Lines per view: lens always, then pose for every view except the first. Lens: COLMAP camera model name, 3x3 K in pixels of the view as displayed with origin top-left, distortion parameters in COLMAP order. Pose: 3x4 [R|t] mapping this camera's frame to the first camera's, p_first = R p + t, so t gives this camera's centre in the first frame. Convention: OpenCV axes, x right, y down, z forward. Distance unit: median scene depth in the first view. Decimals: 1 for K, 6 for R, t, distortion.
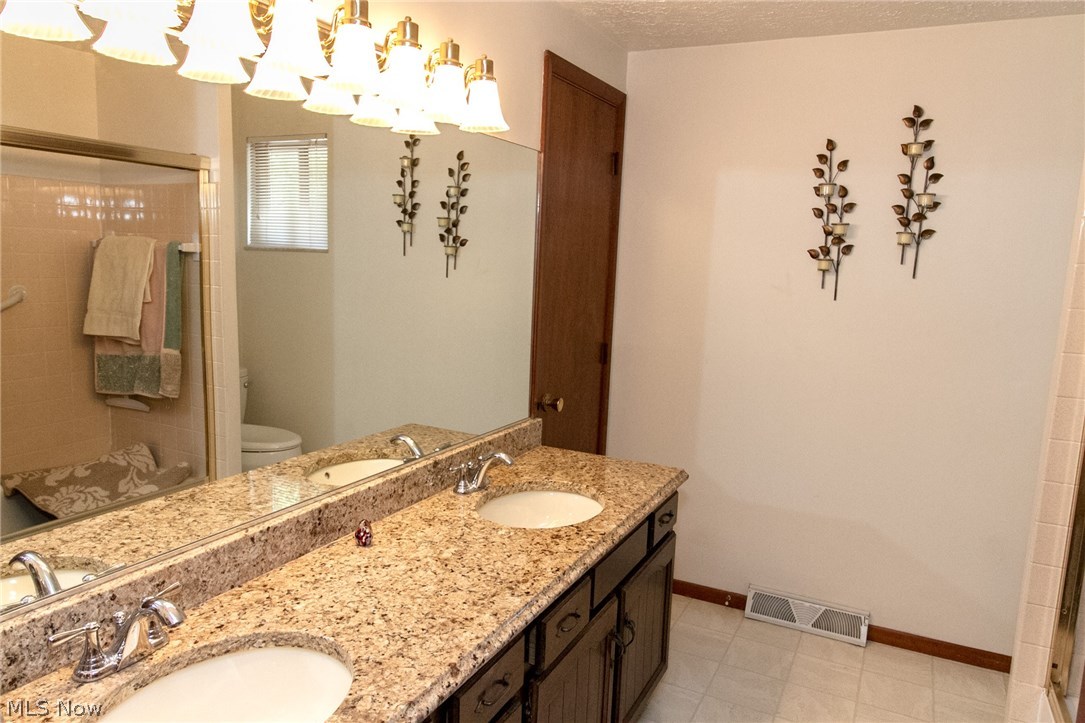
lens RADIAL K [[745.6, 0, 540.9], [0, 745.6, 361.9], [0, 0, 1]] dist [0.005043, 0.000728]
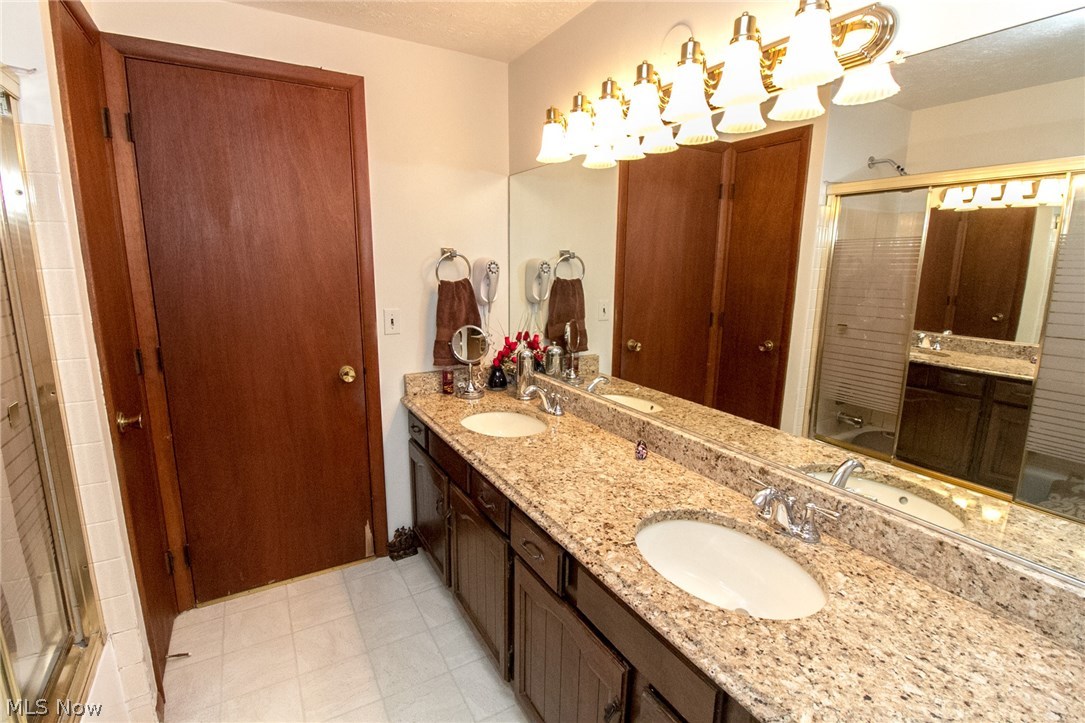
lens RADIAL K [[502.2, 0, 540.0], [0, 502.2, 359.5], [0, 0, 1]] dist [-0.006455, -0.009119]
pose [[-0.546239, 0.114673, -0.829743, 0.620285], [-0.150015, 0.961176, 0.231596, -0.122557], [0.824086, 0.250981, -0.507829, 1.257156]]
